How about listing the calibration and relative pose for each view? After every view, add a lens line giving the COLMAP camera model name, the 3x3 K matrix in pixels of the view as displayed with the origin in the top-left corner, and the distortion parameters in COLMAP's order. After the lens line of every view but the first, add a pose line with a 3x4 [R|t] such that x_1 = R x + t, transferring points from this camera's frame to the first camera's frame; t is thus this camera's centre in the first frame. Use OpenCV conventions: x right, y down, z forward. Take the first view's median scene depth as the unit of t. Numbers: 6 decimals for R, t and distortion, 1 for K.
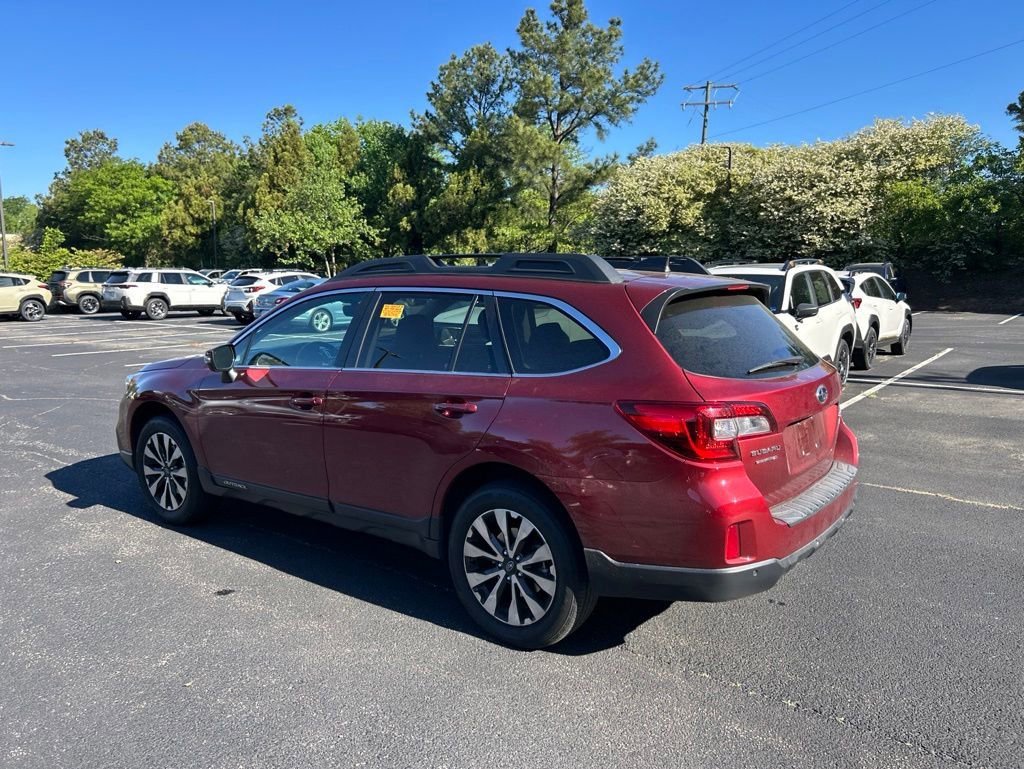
lens RADIAL K [[767.5, 0, 519.6], [0, 767.5, 387.0], [0, 0, 1]] dist [0.045226, -0.052097]
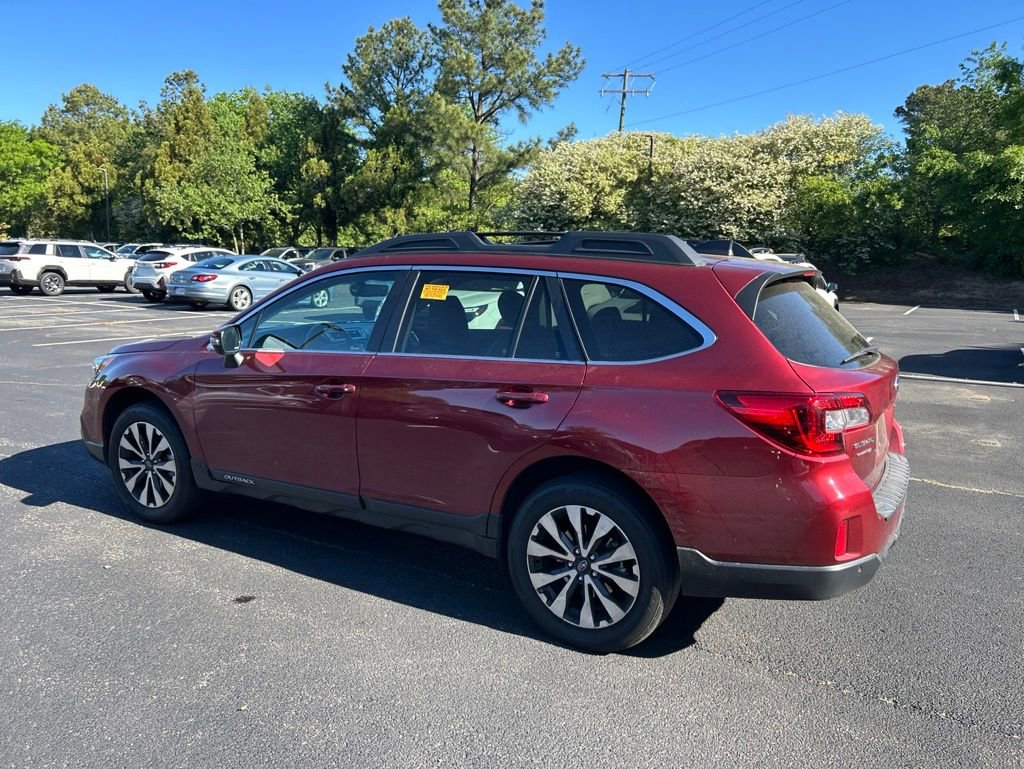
lens RADIAL K [[768.6, 0, 520.6], [0, 768.6, 384.5], [0, 0, 1]] dist [0.043624, -0.048107]
pose [[0.992538, 0.004620, 0.121852, -0.021813], [-0.006777, 0.999827, 0.017296, -0.000476], [-0.121751, -0.017993, 0.992398, 0.008351]]
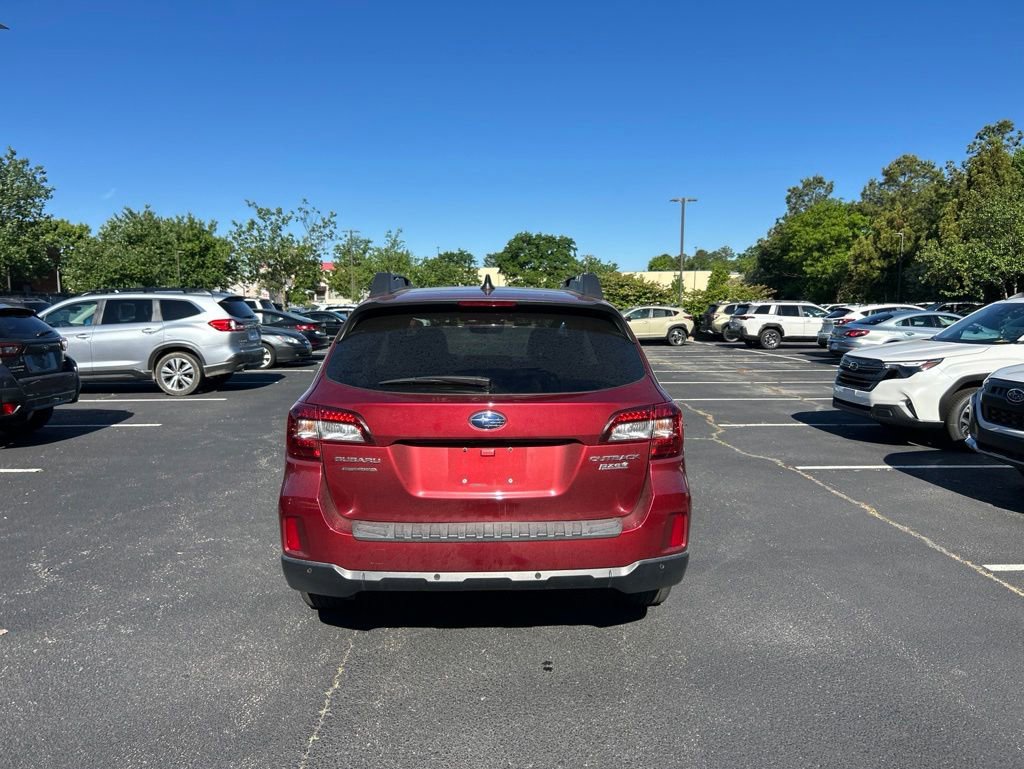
lens RADIAL K [[779.1, 0, 523.9], [0, 779.1, 383.4], [0, 0, 1]] dist [0.003734, -0.000015]
pose [[0.638197, 0.075460, -0.766166, 0.117596], [-0.114134, 0.993461, 0.002775, -0.004051], [0.761366, 0.085675, 0.642636, 0.048513]]
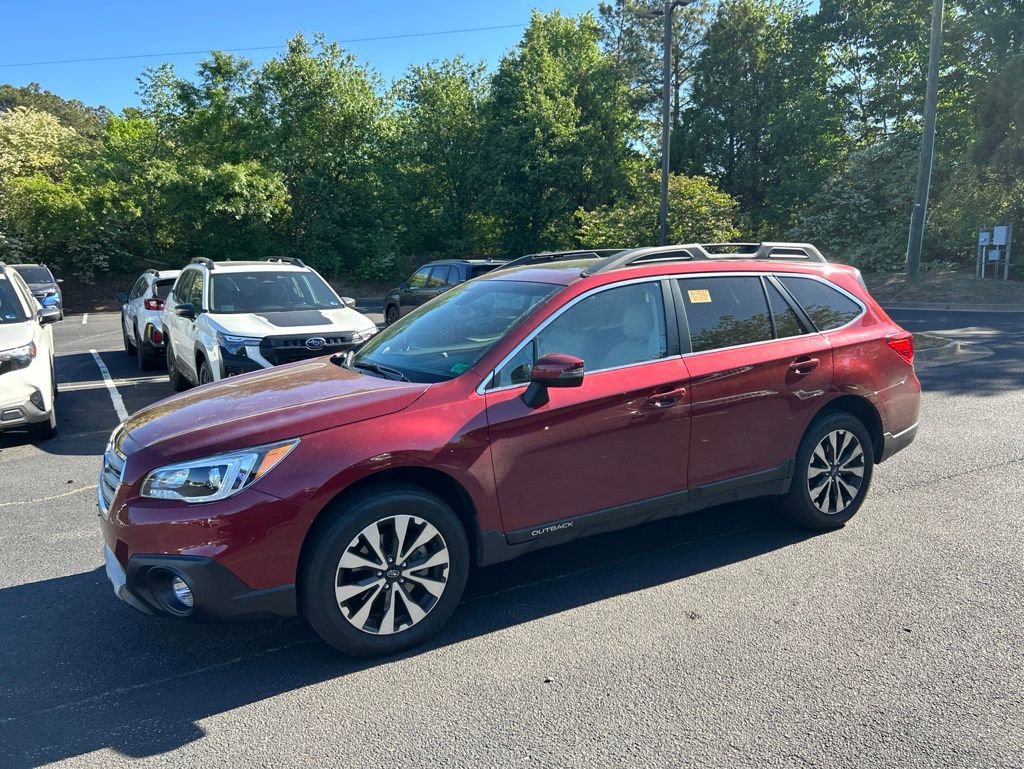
lens RADIAL K [[767.5, 0, 519.6], [0, 767.5, 387.0], [0, 0, 1]] dist [0.045226, -0.052097]
pose [[0.385337, -0.150214, 0.910467, -0.156907], [0.153953, 0.983298, 0.097072, -0.014583], [-0.909843, 0.102764, 0.402027, 0.100790]]
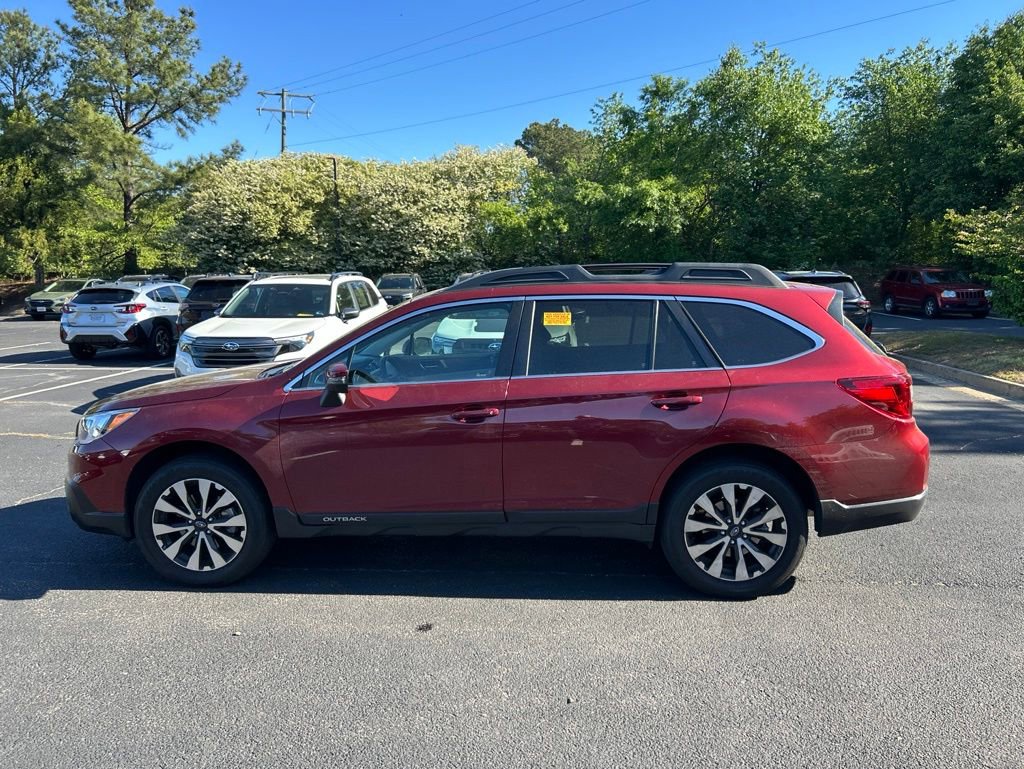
lens RADIAL K [[767.5, 0, 519.6], [0, 767.5, 387.0], [0, 0, 1]] dist [0.045226, -0.052097]
pose [[0.841286, -0.077990, 0.534934, -0.095991], [0.083733, 0.996396, 0.013583, -0.003095], [-0.534066, 0.033365, 0.844784, 0.019096]]
